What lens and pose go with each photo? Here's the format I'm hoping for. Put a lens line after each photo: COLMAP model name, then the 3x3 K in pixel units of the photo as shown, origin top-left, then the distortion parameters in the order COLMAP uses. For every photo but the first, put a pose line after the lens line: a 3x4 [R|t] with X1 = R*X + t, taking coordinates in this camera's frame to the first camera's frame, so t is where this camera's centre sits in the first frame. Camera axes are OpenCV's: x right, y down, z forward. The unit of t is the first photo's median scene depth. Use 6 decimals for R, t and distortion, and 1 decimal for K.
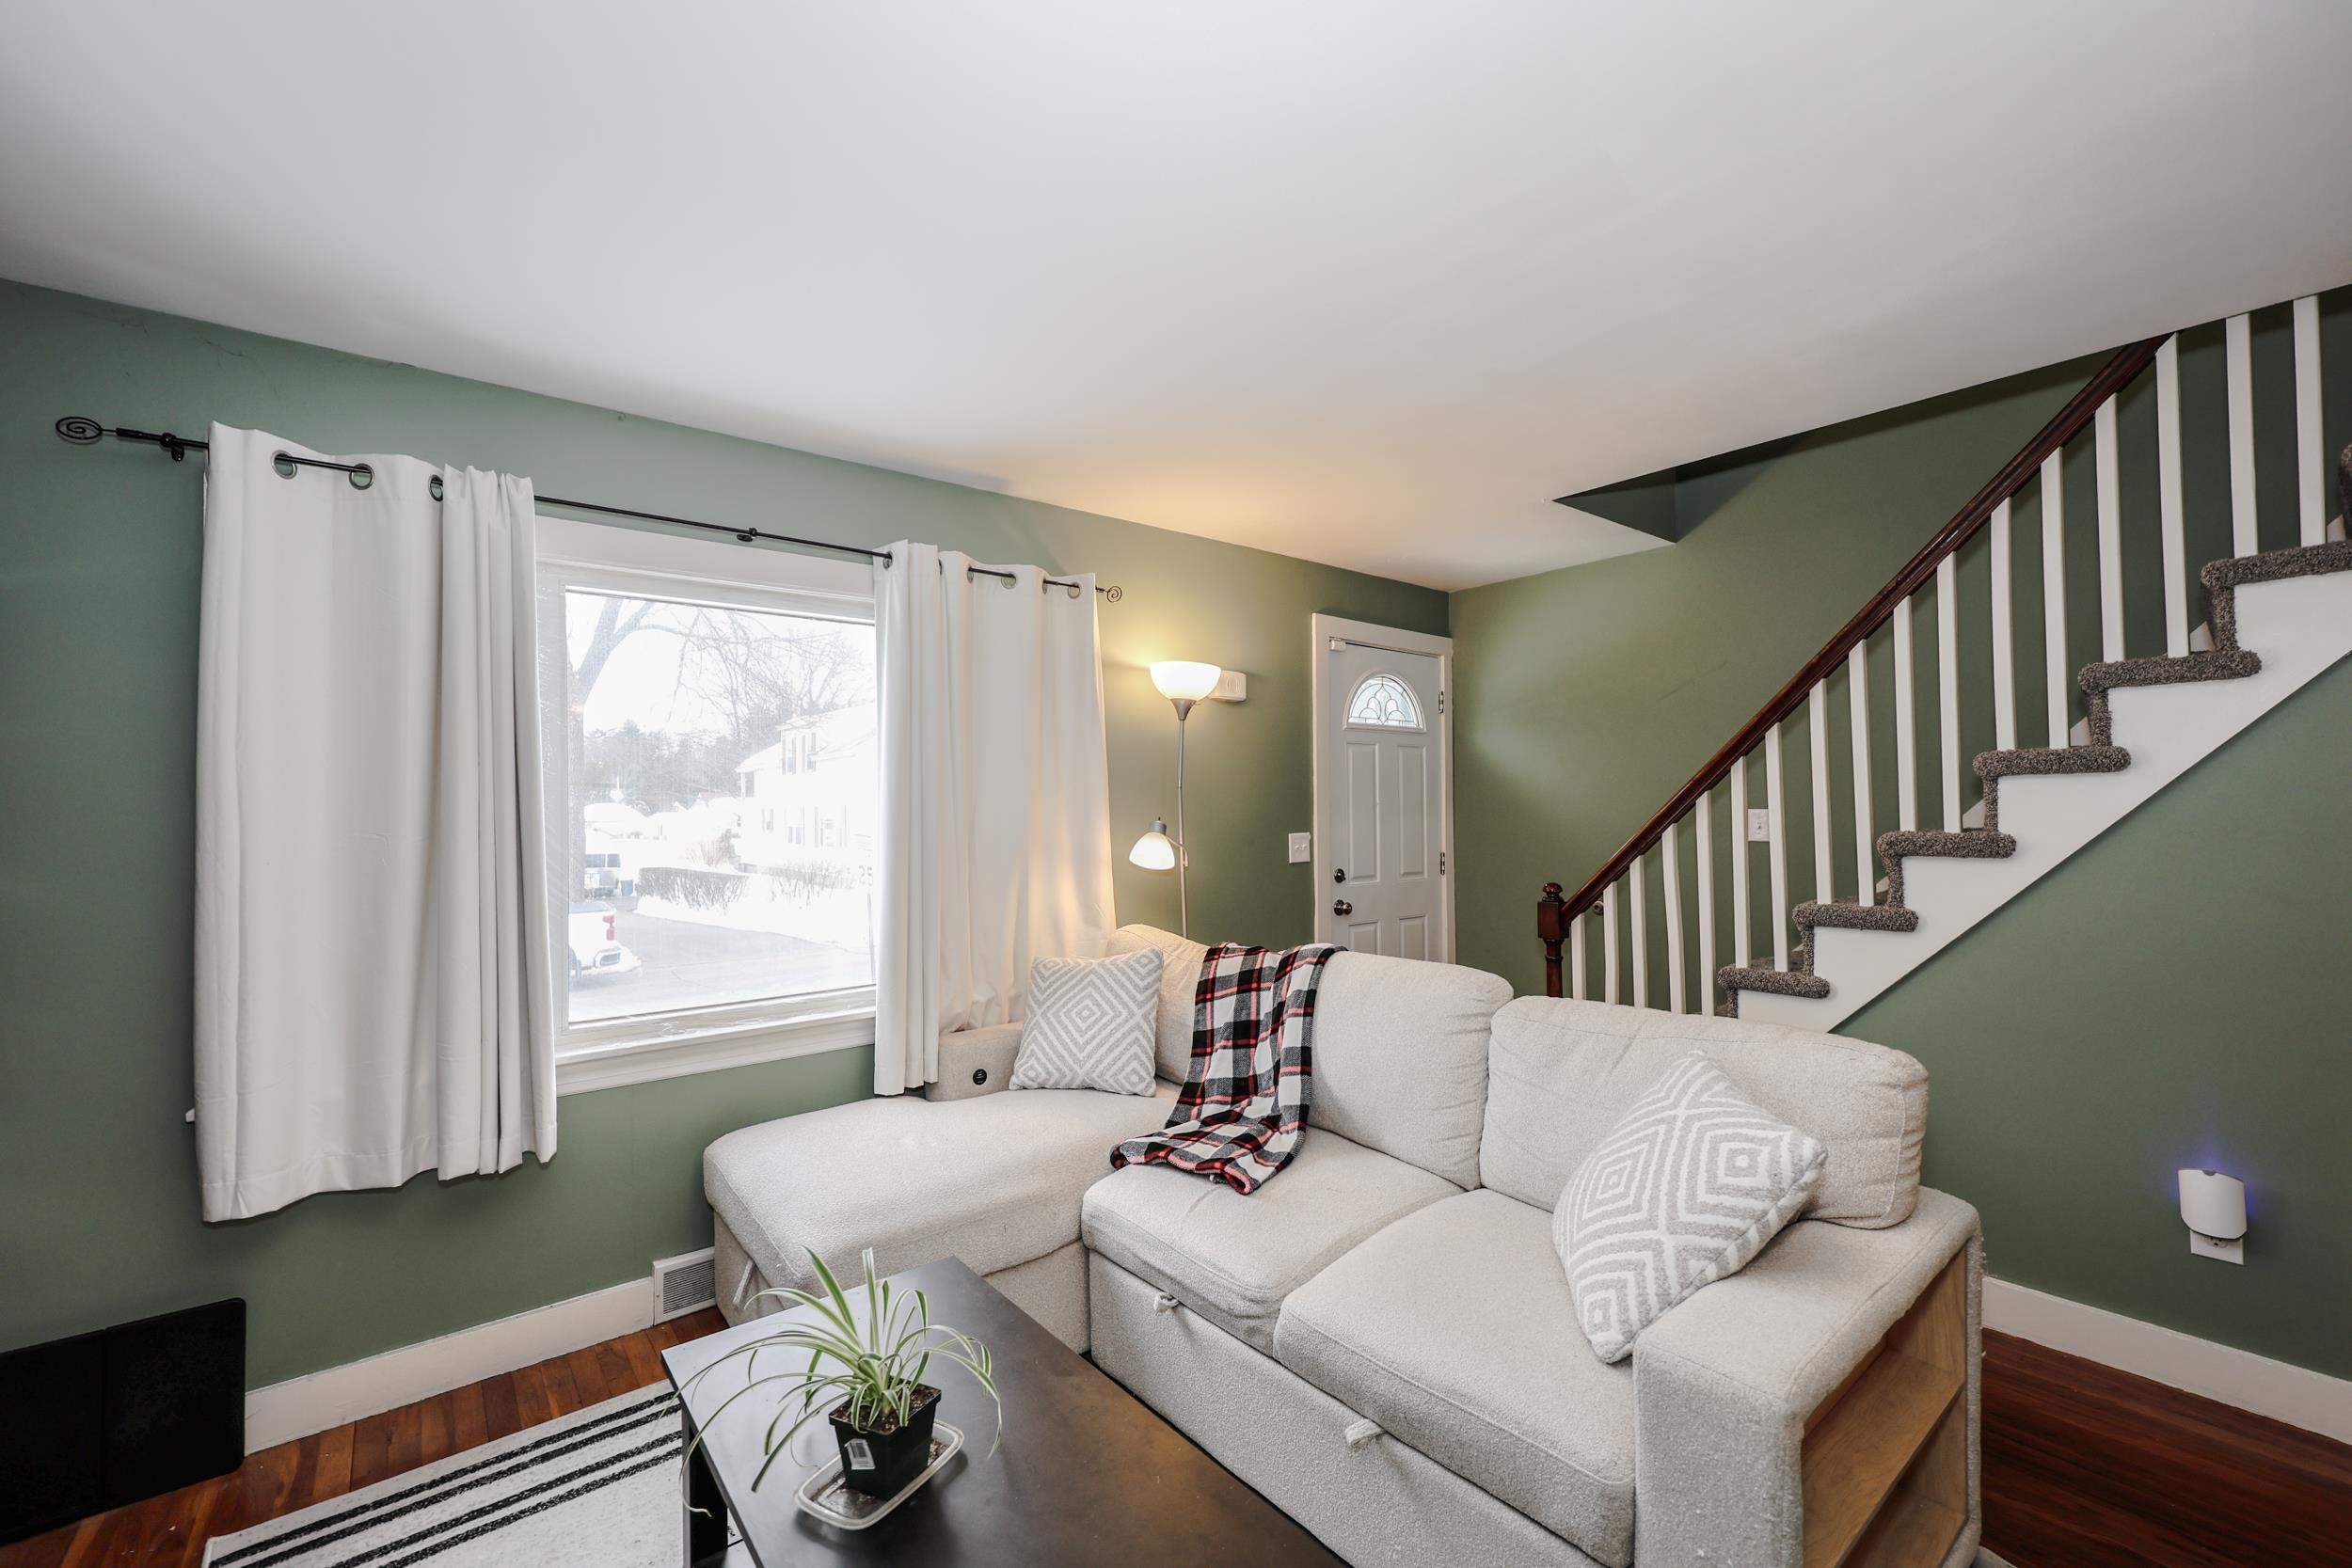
lens RADIAL K [[972.2, 0, 1176.5], [0, 972.2, 800.6], [0, 0, 1]] dist [0.000165, -0.000133]
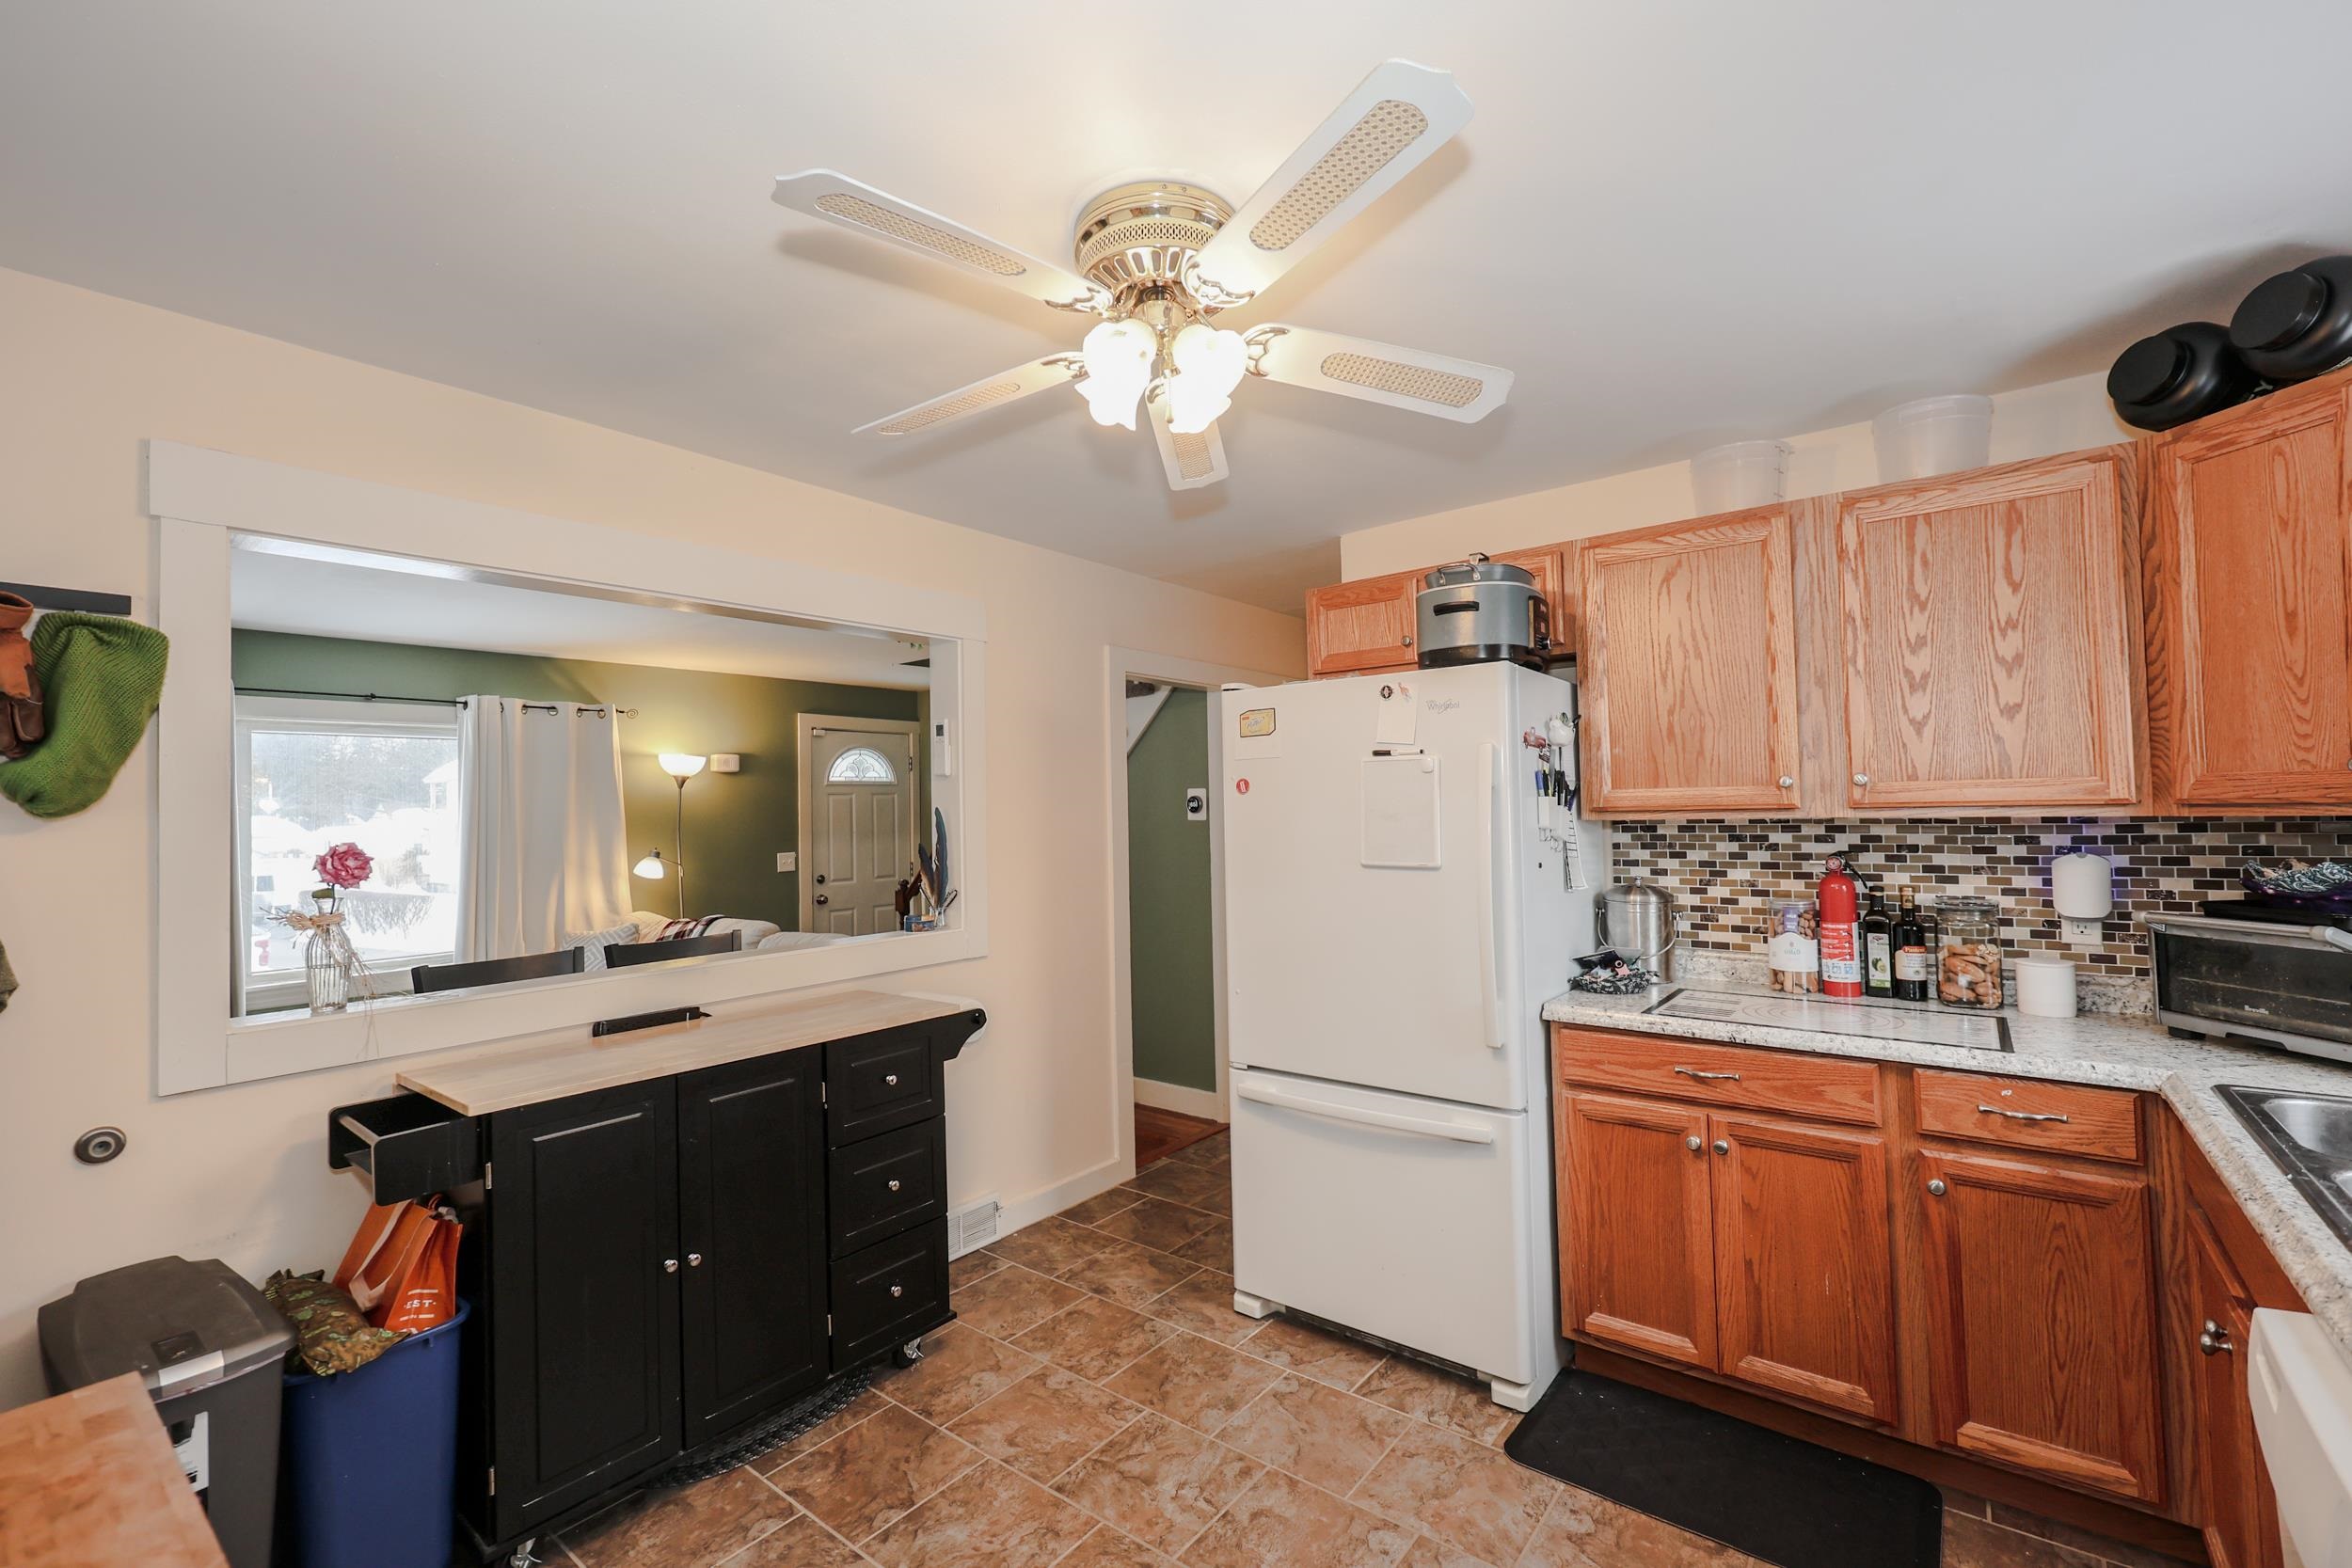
lens RADIAL K [[993.8, 0, 1176.0], [0, 993.8, 784.0], [0, 0, 1]] dist [-0.000756, 0.000013]
pose [[0.976284, -0.006779, 0.216387, 0.472233], [0.010931, 0.999778, -0.017996, -0.050714], [-0.216217, 0.019935, 0.976142, -0.852223]]
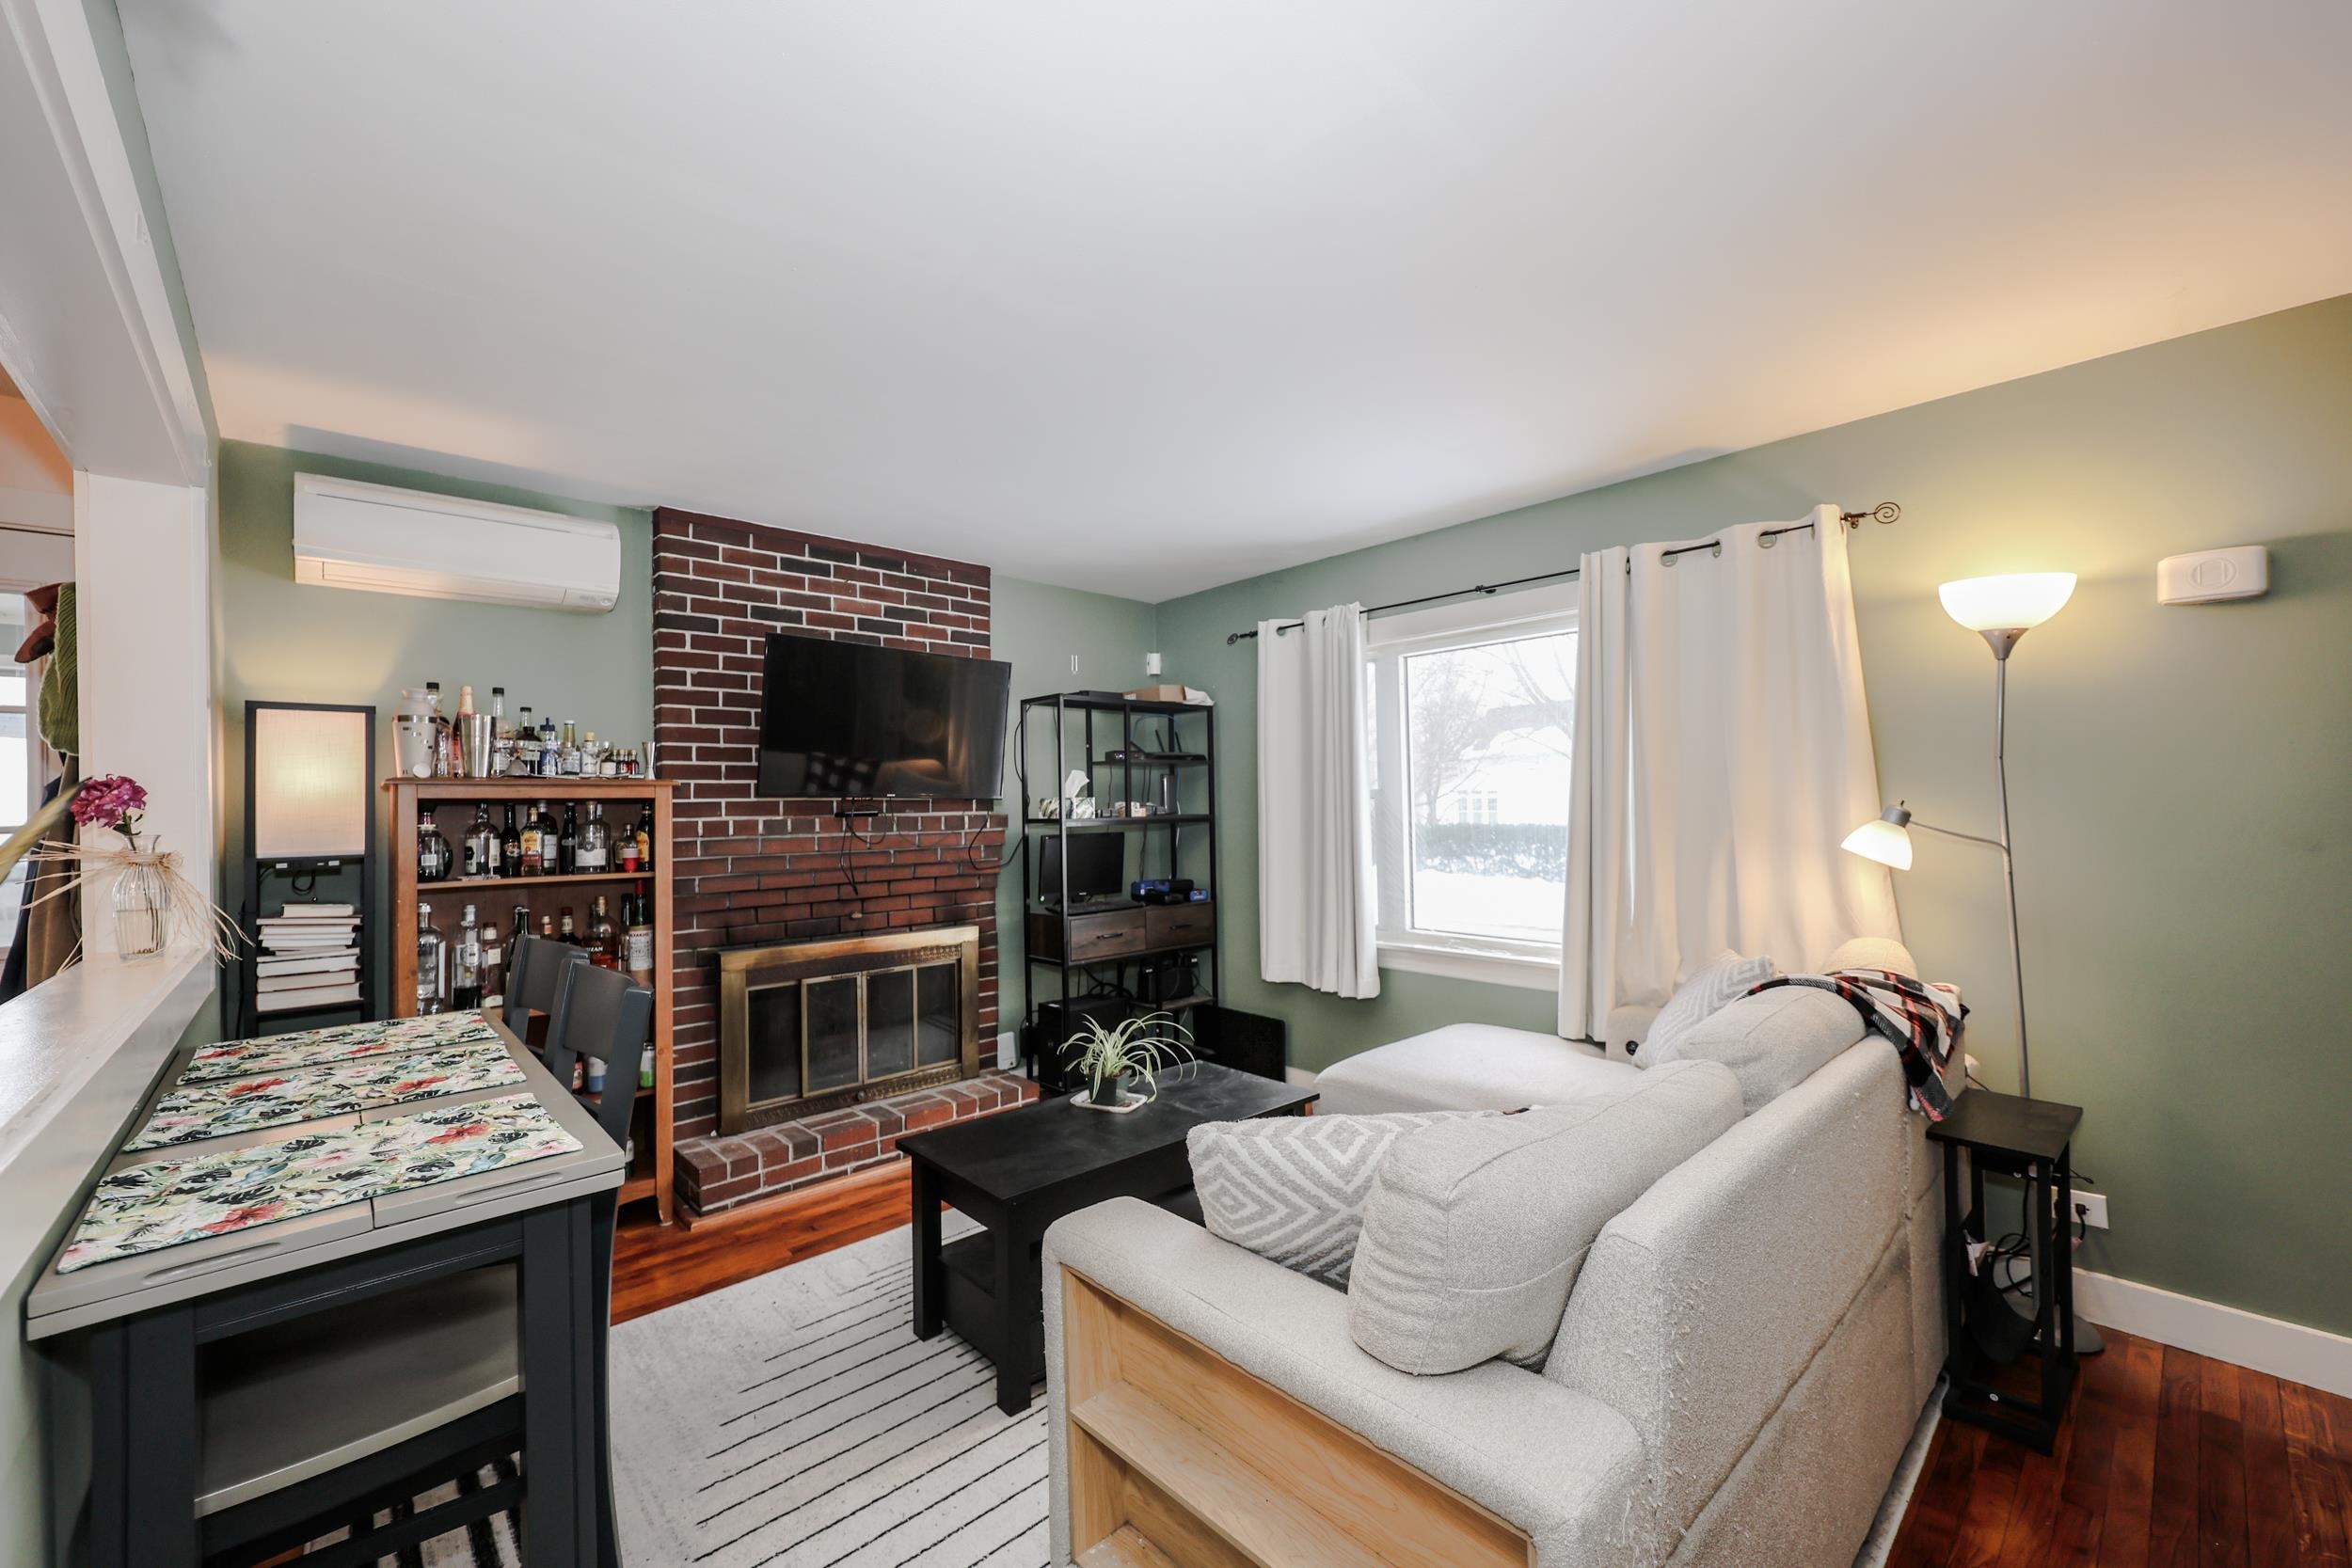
lens RADIAL K [[942.7, 0, 1166.1], [0, 942.7, 789.4], [0, 0, 1]] dist [0.002347, 0.000337]
pose [[0.050090, 0.000040, -0.998745, 0.653606], [0.025170, 0.999682, 0.001302, -0.007445], [0.998428, -0.025204, 0.050073, 0.380674]]
